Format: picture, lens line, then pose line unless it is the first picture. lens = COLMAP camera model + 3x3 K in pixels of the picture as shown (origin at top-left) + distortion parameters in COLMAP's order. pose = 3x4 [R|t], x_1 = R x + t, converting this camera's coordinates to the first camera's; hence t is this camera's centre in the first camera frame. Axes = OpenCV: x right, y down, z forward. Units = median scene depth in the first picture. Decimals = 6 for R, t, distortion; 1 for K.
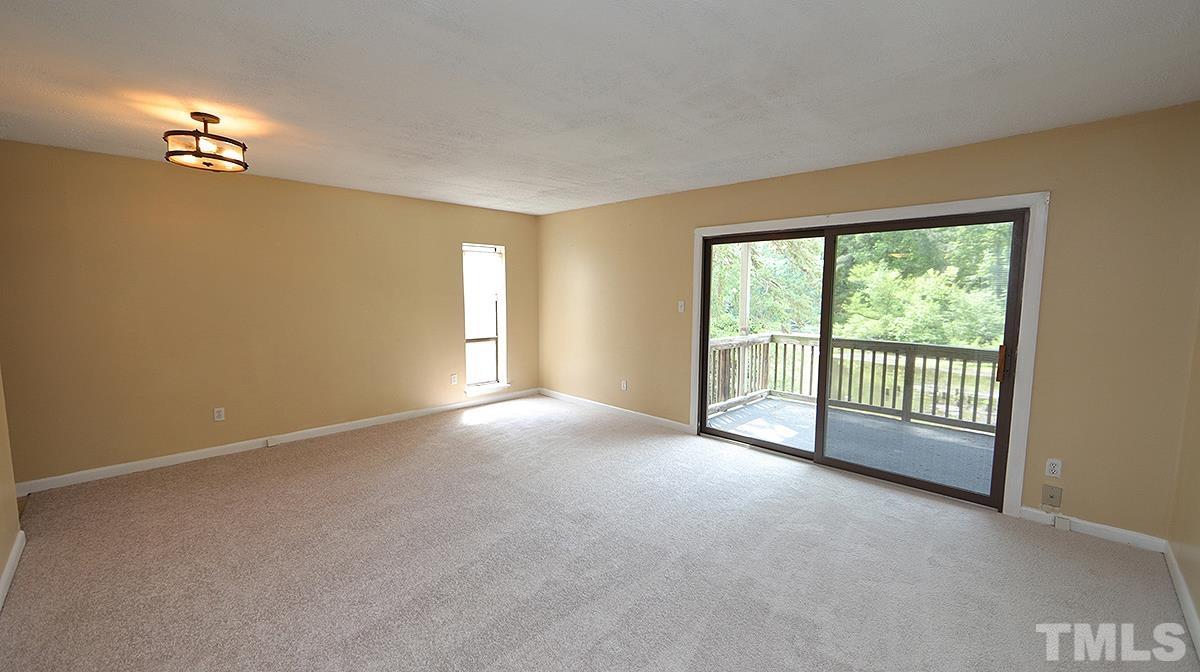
lens RADIAL K [[467.4, 0, 601.9], [0, 467.4, 340.9], [0, 0, 1]] dist [-0.000802, 0.000579]
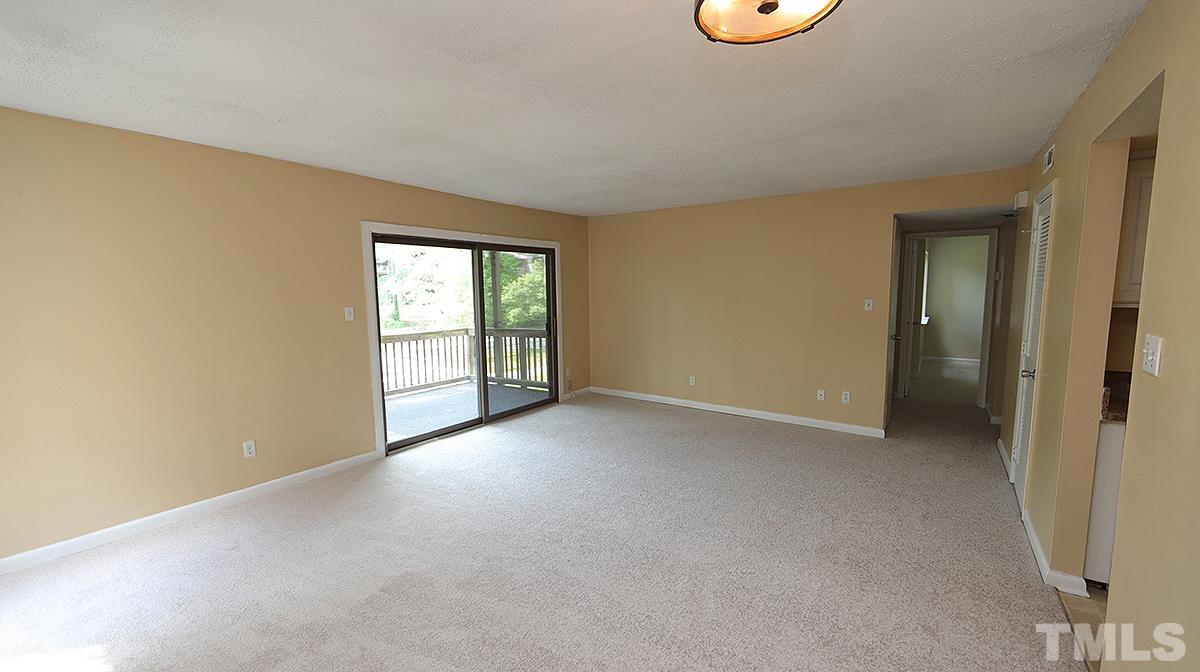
lens RADIAL K [[467.4, 0, 601.7], [0, 467.4, 338.3], [0, 0, 1]] dist [-0.000802, 0.000579]
pose [[-0.149225, -0.108904, 0.982788, -0.770215], [0.117448, 0.984928, 0.126974, -0.091552], [-0.981803, 0.134374, -0.134185, 0.752788]]
